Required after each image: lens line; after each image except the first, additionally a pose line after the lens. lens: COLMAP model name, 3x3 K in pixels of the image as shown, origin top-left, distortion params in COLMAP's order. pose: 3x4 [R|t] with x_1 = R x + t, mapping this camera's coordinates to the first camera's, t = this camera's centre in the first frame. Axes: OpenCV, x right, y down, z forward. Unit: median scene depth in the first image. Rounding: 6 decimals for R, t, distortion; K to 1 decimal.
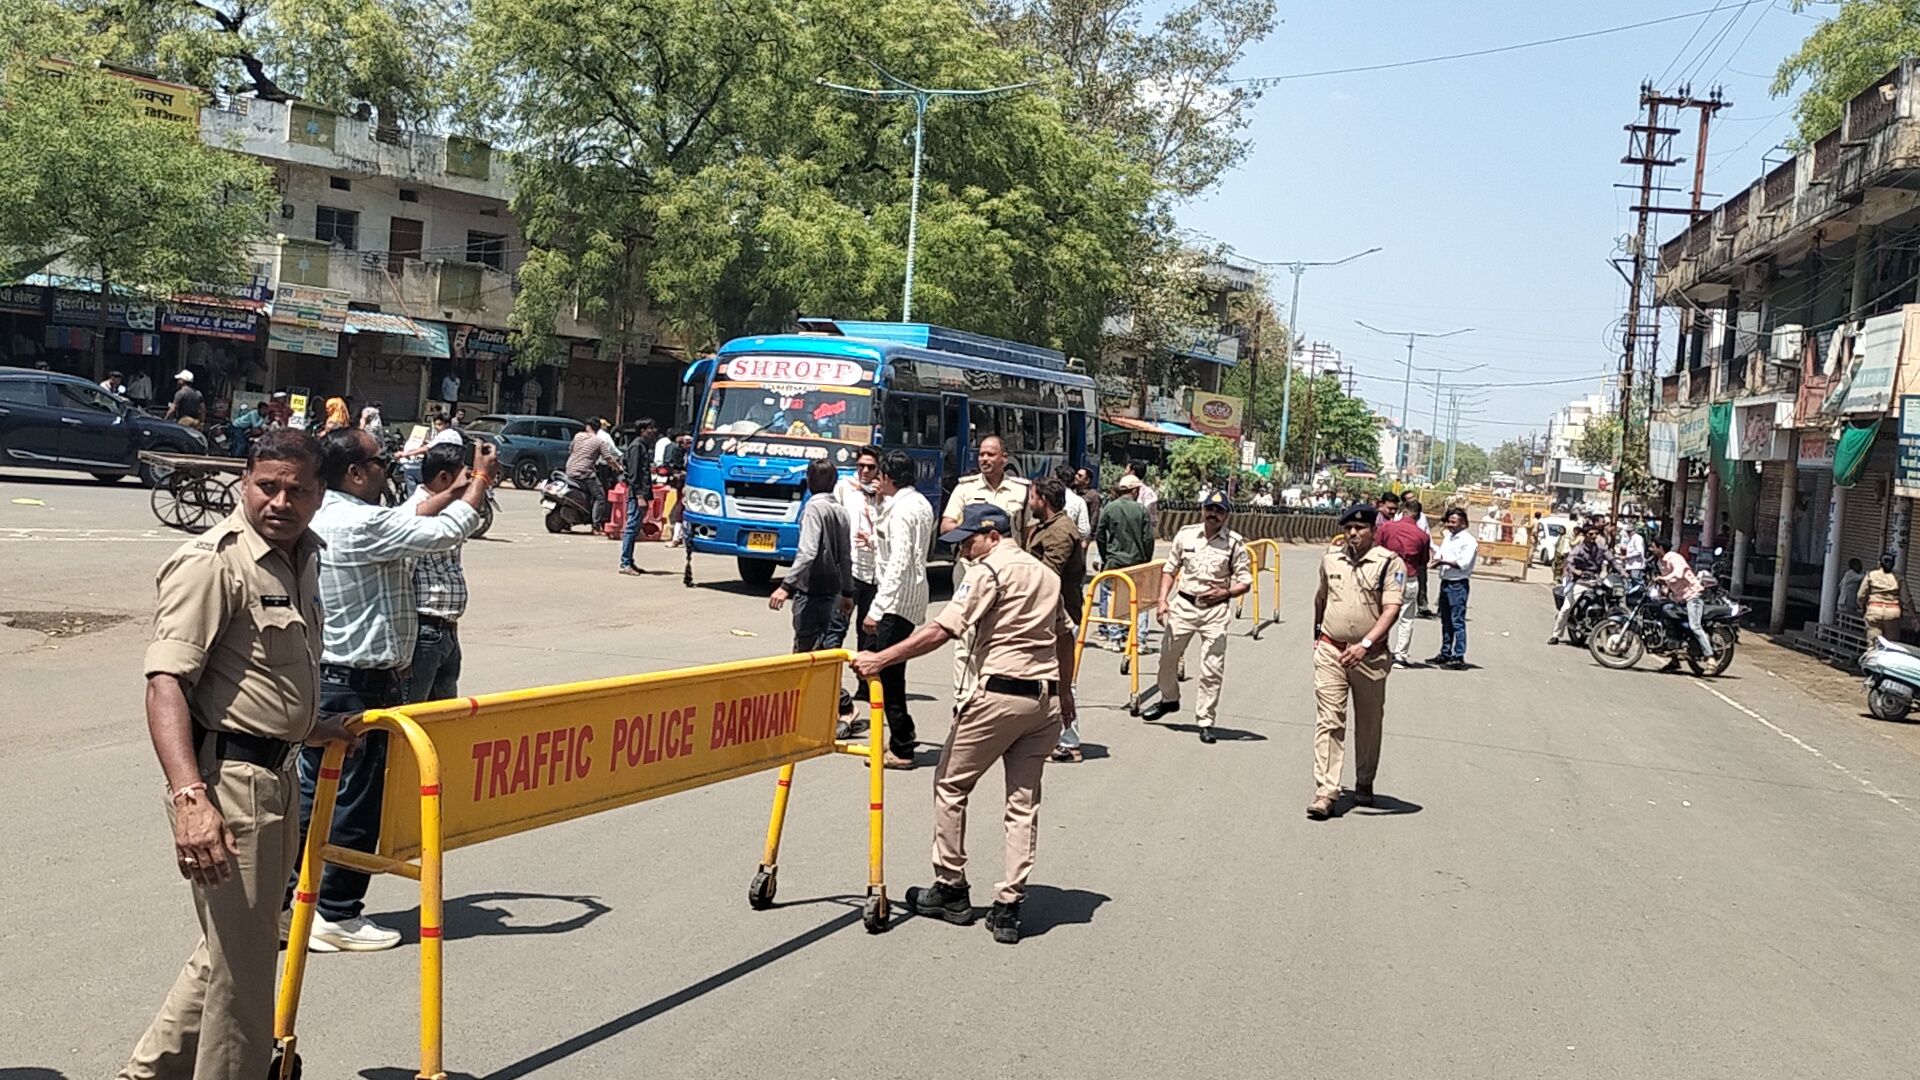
lens RADIAL K [[1828.7, 0, 949.2], [0, 1828.7, 523.9], [0, 0, 1]] dist [0.091892, -0.239804]
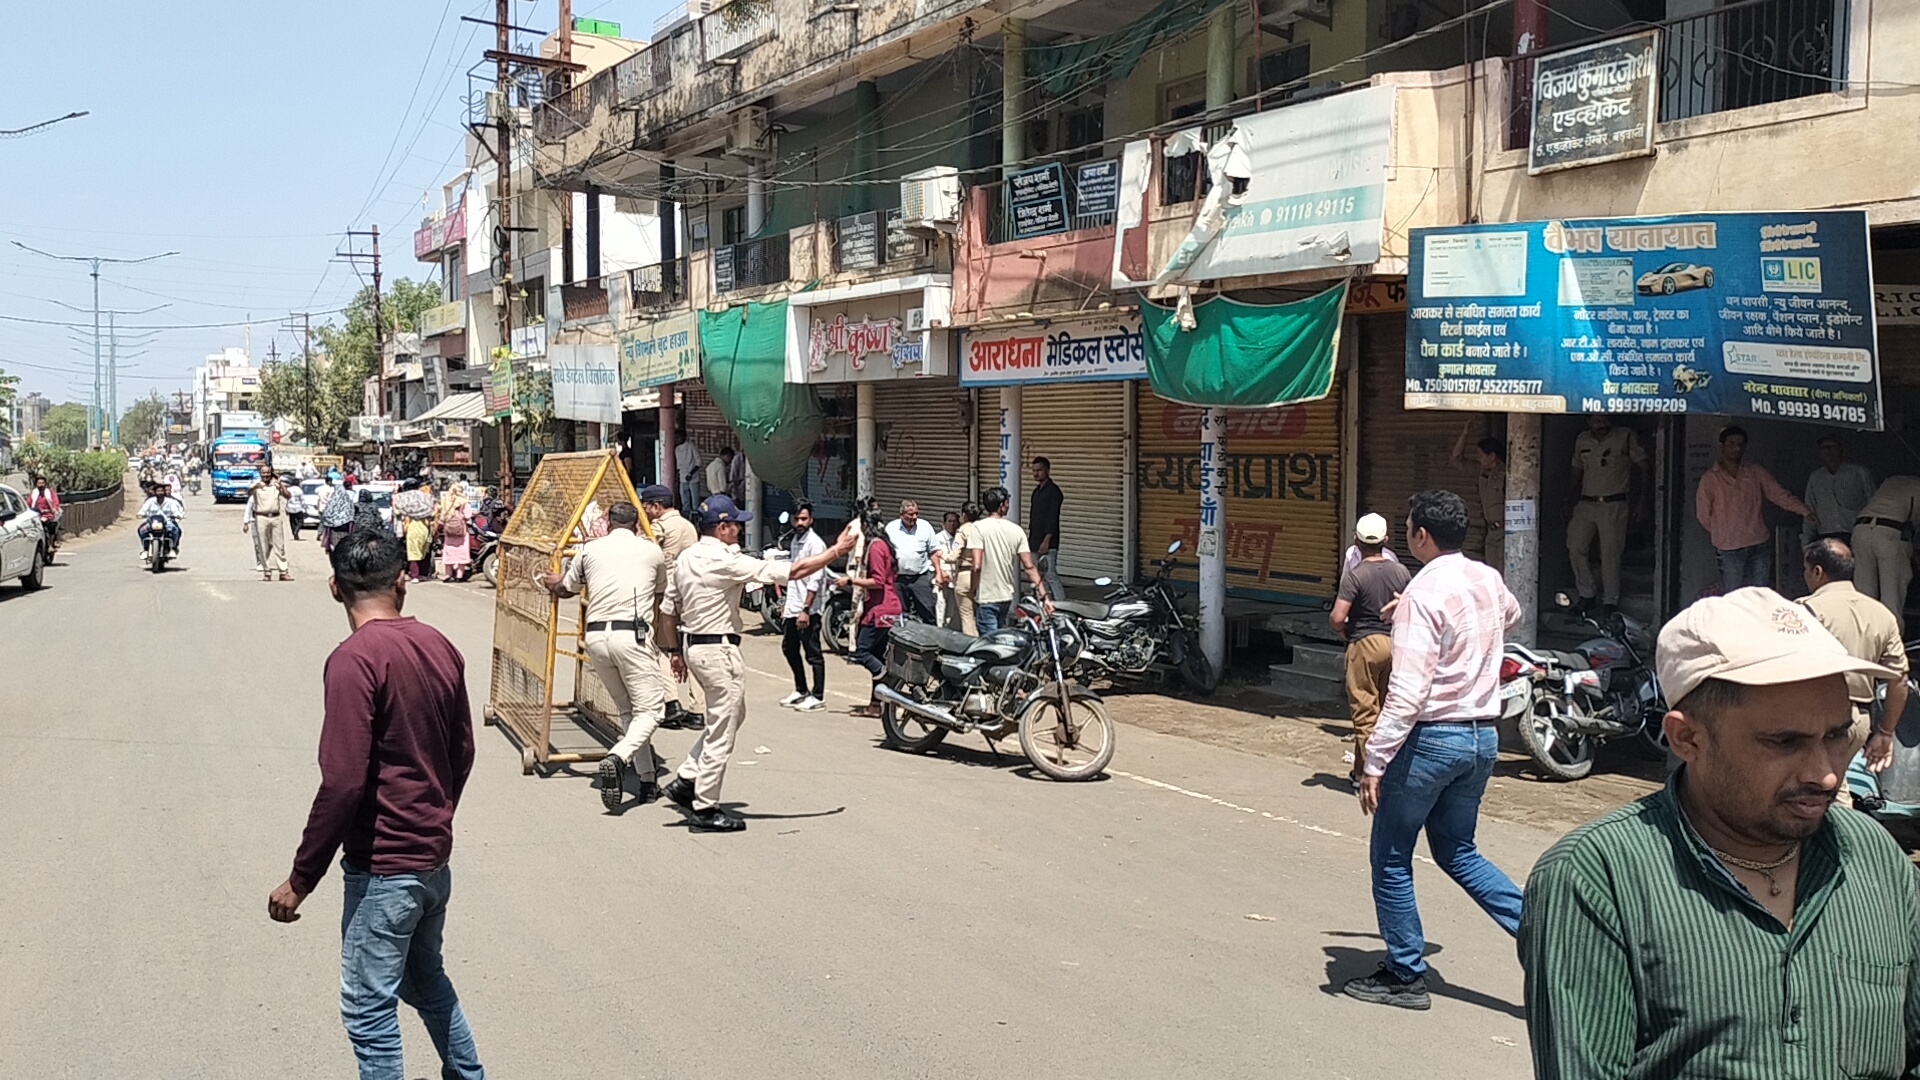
lens RADIAL K [[1711.0, 0, 949.6], [0, 1711.0, 517.6], [0, 0, 1]] dist [0.177508, -0.432764]
pose [[0.735106, -0.099641, 0.670590, 0.024318], [0.082029, 0.994946, 0.057916, -0.012709], [-0.672971, 0.012433, 0.739564, 0.358054]]
